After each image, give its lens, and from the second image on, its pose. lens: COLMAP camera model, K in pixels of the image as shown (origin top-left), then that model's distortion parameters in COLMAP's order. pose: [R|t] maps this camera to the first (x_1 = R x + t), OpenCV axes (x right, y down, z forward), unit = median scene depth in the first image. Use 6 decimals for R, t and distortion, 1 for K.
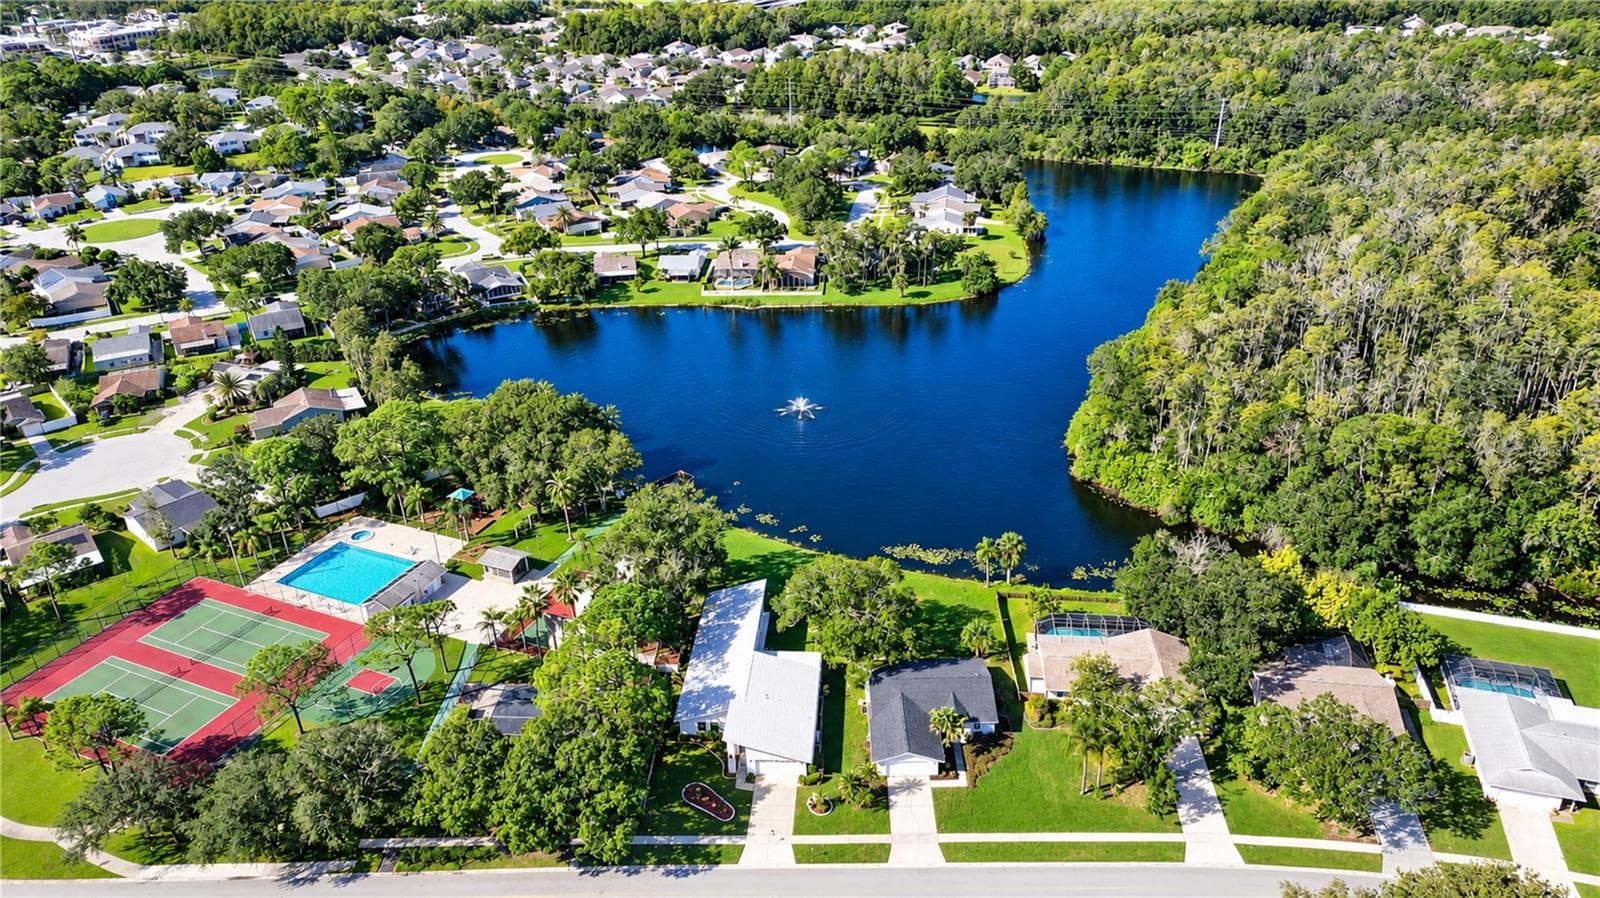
lens RADIAL K [[1114.0, 0, 800.0], [0, 1114.0, 449.0], [0, 0, 1]] dist [0.077790, -0.088397]
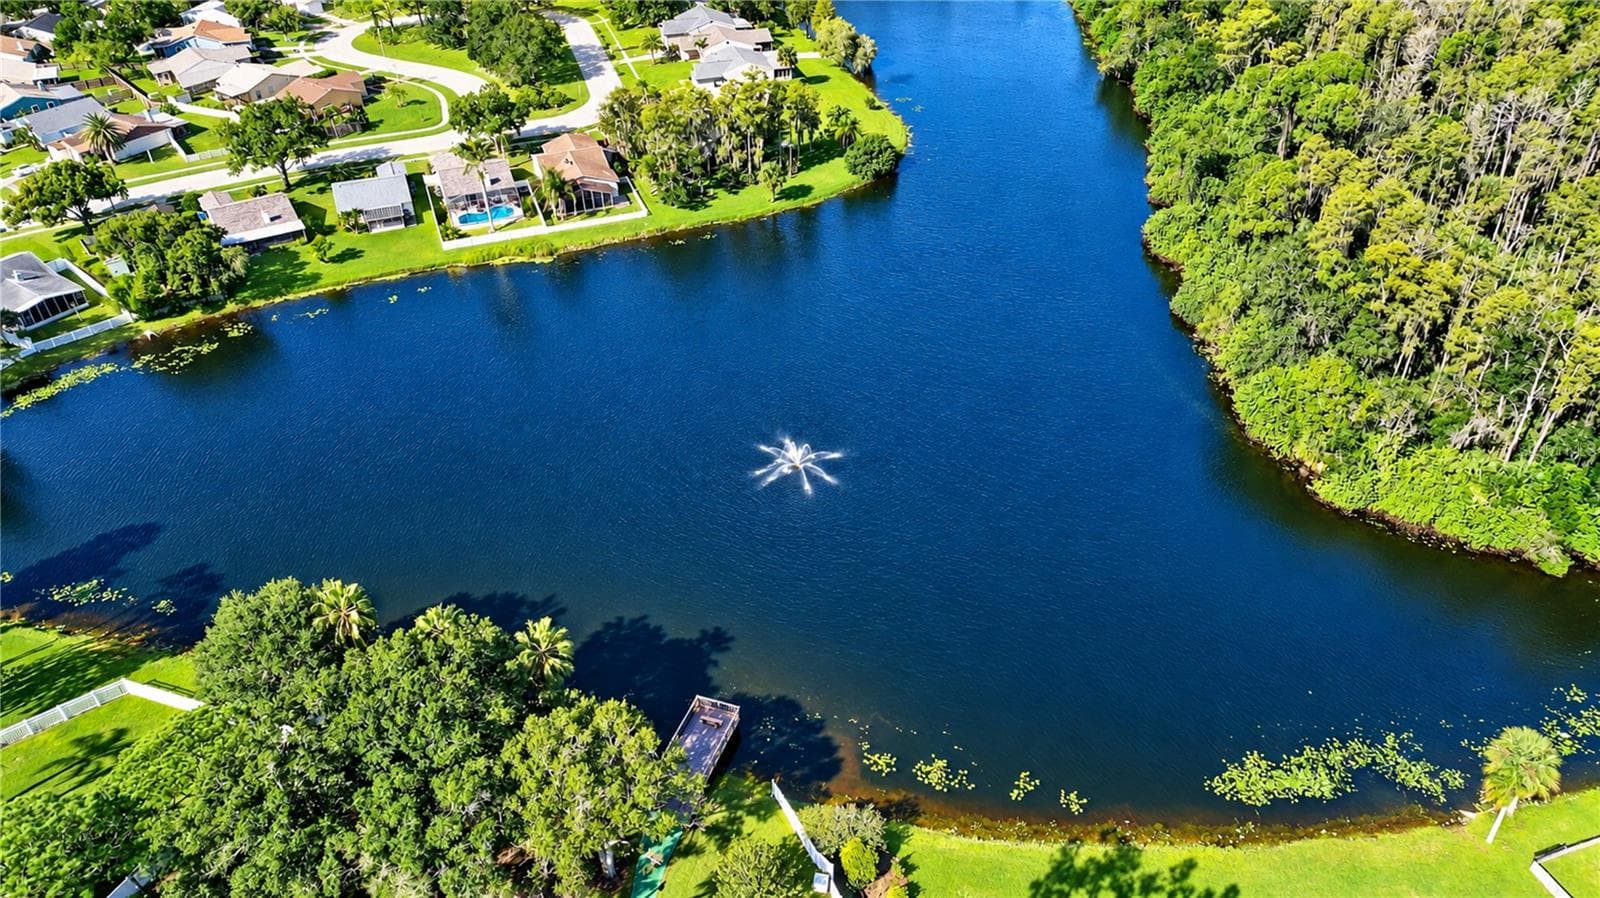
lens RADIAL K [[1114.0, 0, 800.0], [0, 1114.0, 449.0], [0, 0, 1]] dist [0.077790, -0.088397]
pose [[0.910838, -0.235851, 0.338746, -0.144032], [0.178993, 0.965187, 0.190722, -0.117731], [-0.371936, -0.113084, 0.921345, 0.388907]]
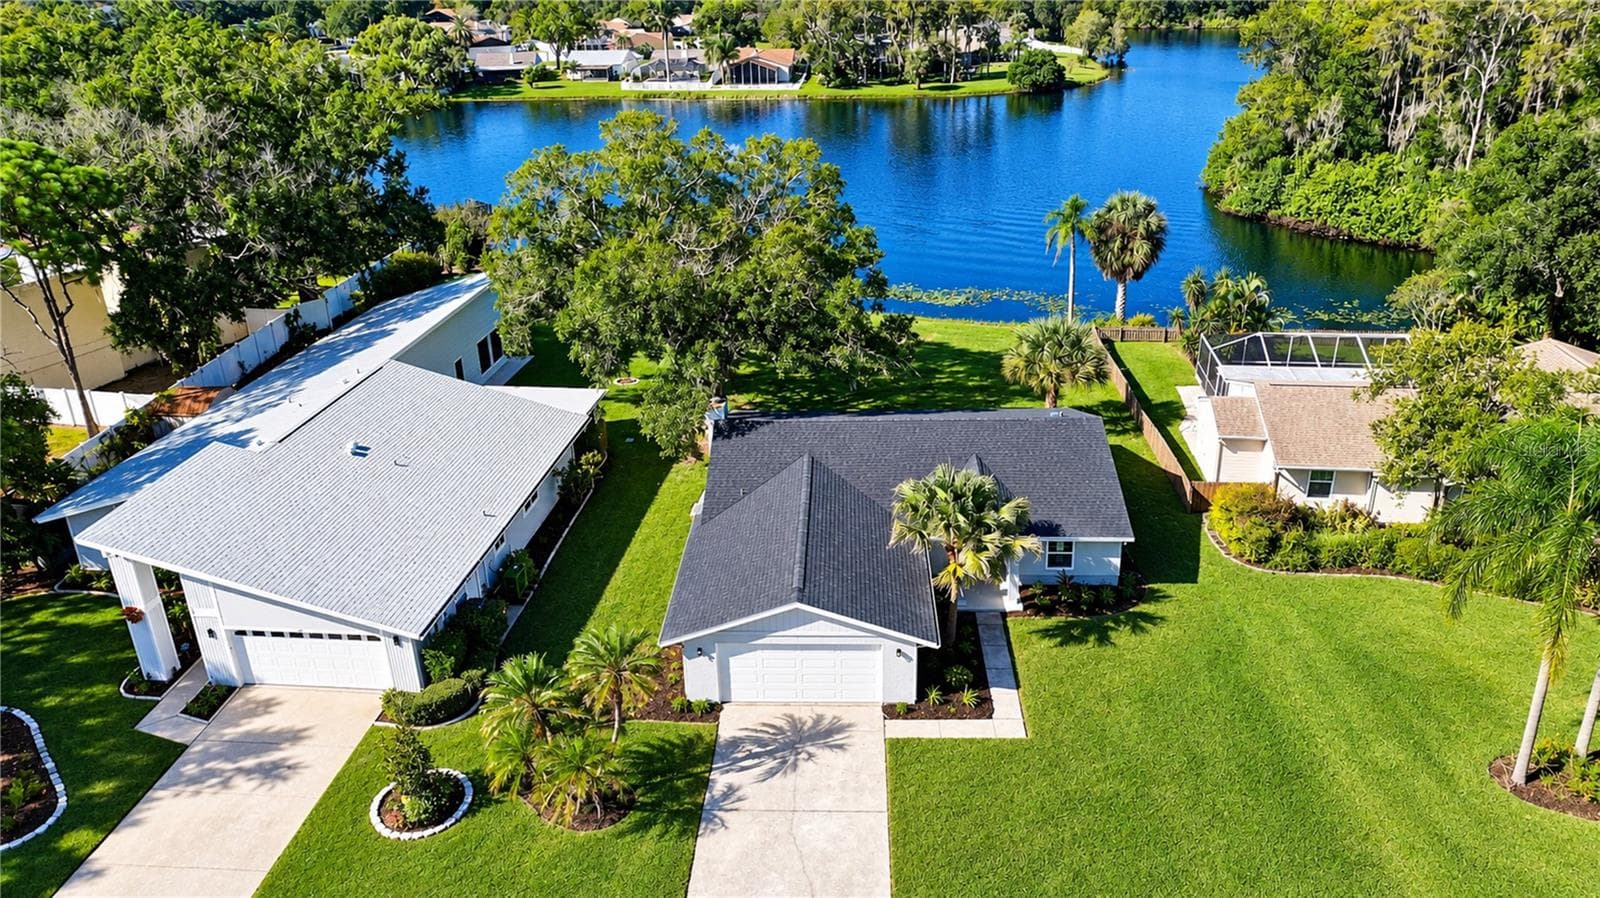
lens RADIAL K [[1114.0, 0, 800.0], [0, 1114.0, 449.0], [0, 0, 1]] dist [0.077790, -0.088397]
pose [[0.999262, 0.020684, -0.032359, 0.047558], [-0.022117, 0.998761, -0.044569, 0.111992], [0.031397, 0.045251, 0.998482, 0.337592]]
